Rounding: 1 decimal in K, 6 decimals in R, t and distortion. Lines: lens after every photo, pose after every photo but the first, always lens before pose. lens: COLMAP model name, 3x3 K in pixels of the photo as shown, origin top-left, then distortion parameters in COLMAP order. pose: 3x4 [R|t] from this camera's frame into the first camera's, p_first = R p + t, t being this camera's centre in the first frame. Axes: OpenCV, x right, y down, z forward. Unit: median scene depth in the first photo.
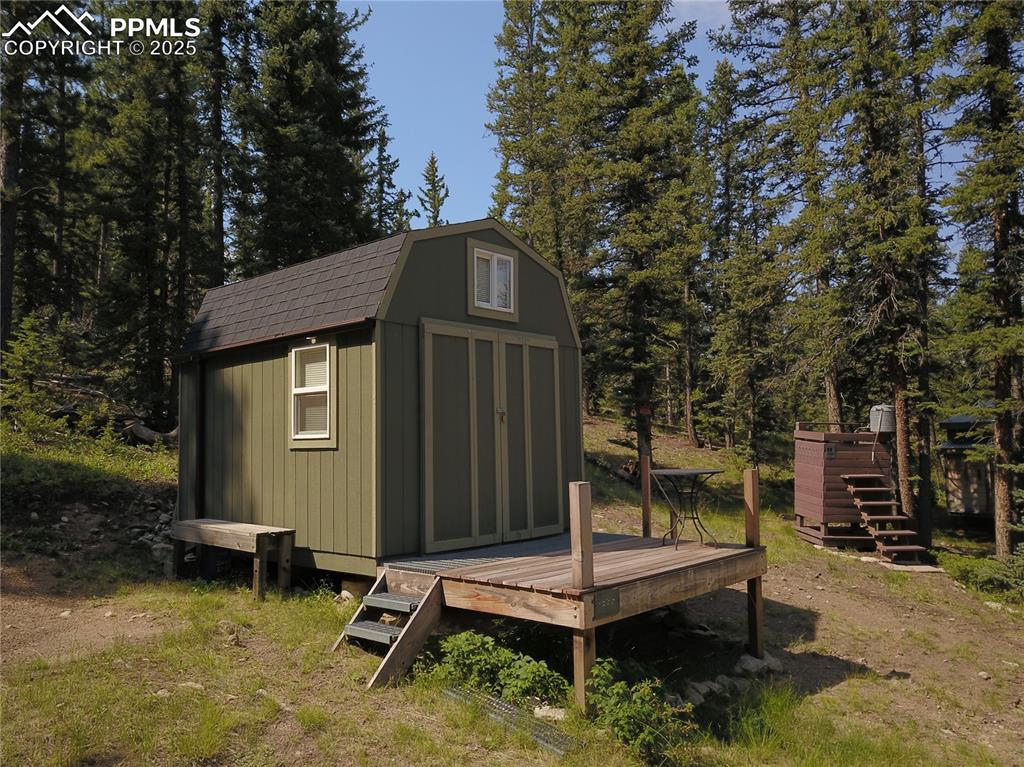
lens RADIAL K [[778.5, 0, 512.0], [0, 778.5, 383.5], [0, 0, 1]] dist [0.000427, -0.005990]
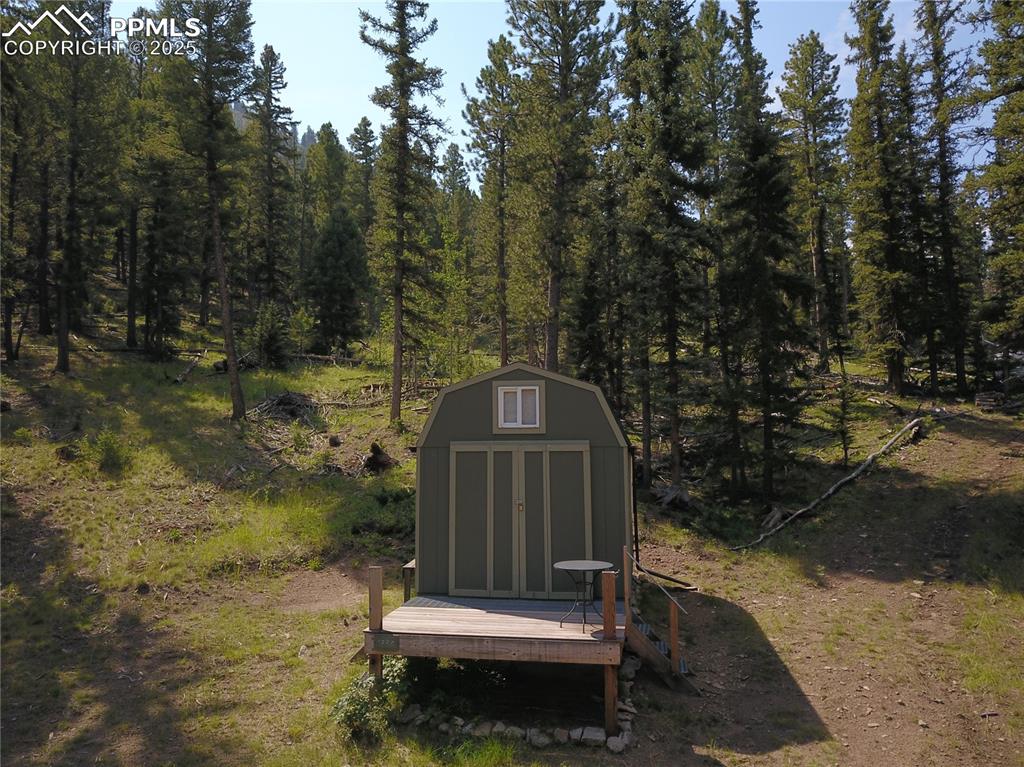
lens RADIAL K [[778.5, 0, 512.0], [0, 778.5, 383.5], [0, 0, 1]] dist [0.000427, -0.005990]
pose [[0.562898, -0.037767, -0.825663, 1.127726], [0.056612, 0.998371, -0.007071, -0.164584], [0.824586, -0.042762, 0.564119, 0.207754]]
